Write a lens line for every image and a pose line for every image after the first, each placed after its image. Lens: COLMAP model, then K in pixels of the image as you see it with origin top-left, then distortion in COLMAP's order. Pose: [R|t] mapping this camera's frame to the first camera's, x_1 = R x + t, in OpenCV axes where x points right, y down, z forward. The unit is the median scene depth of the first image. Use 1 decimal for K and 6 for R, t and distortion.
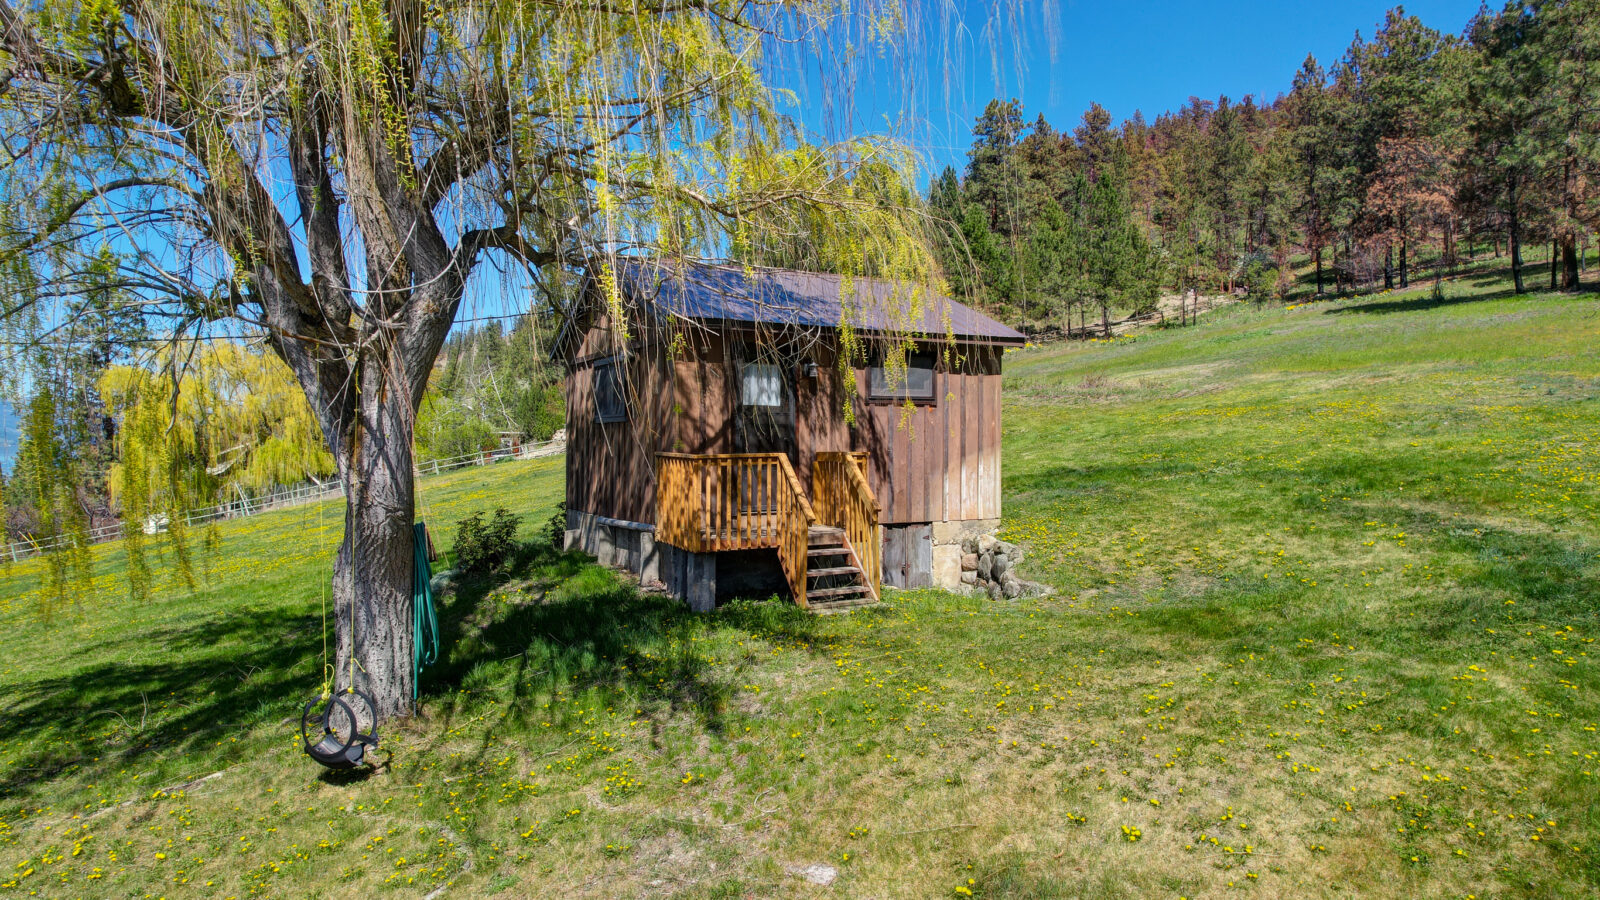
lens RADIAL K [[1025.6, 0, 807.5], [0, 1025.6, 454.8], [0, 0, 1]] dist [-0.073058, 0.066568]
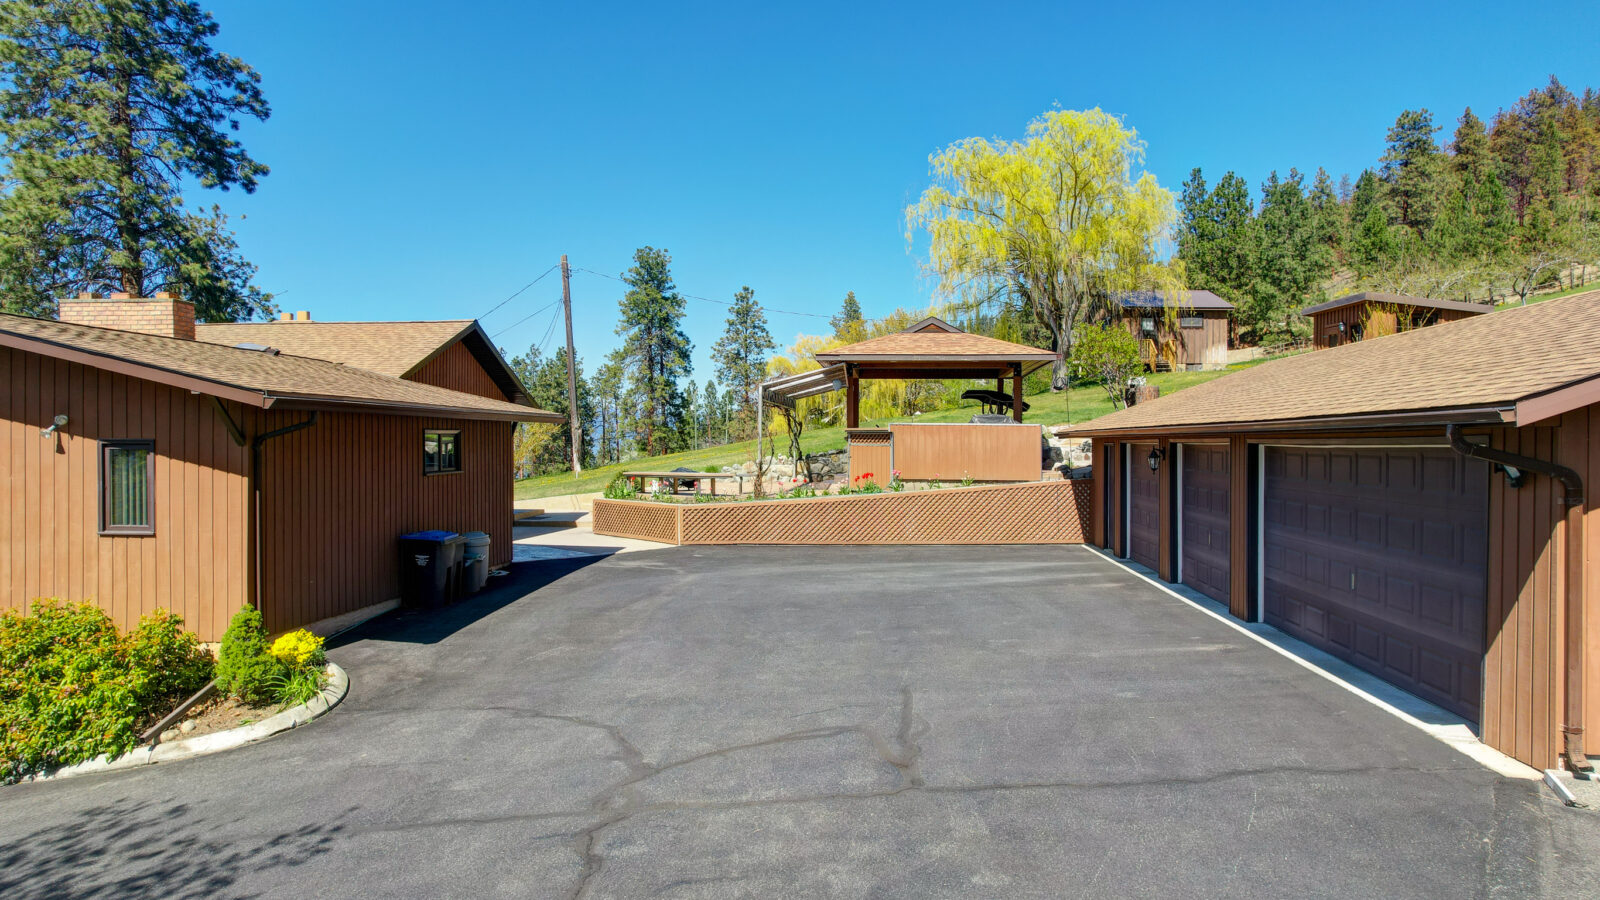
lens RADIAL K [[1025.6, 0, 807.5], [0, 1025.6, 454.8], [0, 0, 1]] dist [-0.073058, 0.066568]
pose [[0.905674, 0.001816, -0.423971, 0.049757], [-0.001361, 0.999998, 0.001376, 0.049647], [0.423973, -0.000669, 0.905675, -0.352320]]
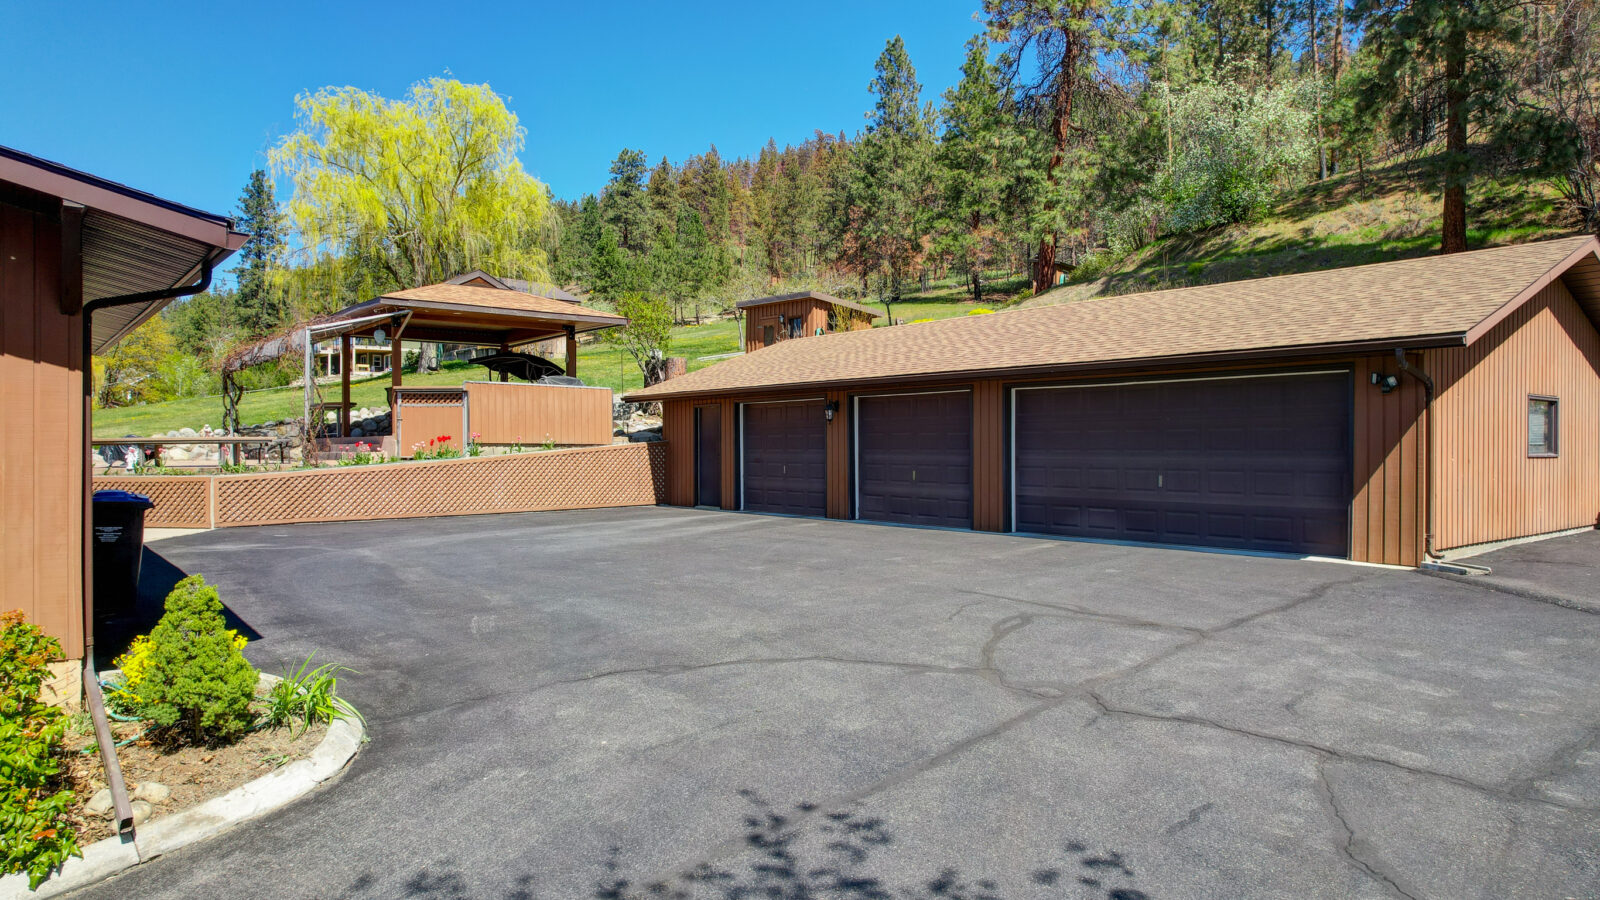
lens RADIAL K [[1025.6, 0, 807.5], [0, 1025.6, 454.8], [0, 0, 1]] dist [-0.073058, 0.066568]
pose [[0.946627, -0.007121, 0.322253, -0.025357], [0.007453, 0.999972, 0.000205, 0.057554], [-0.322246, 0.002208, 0.946653, -0.353343]]
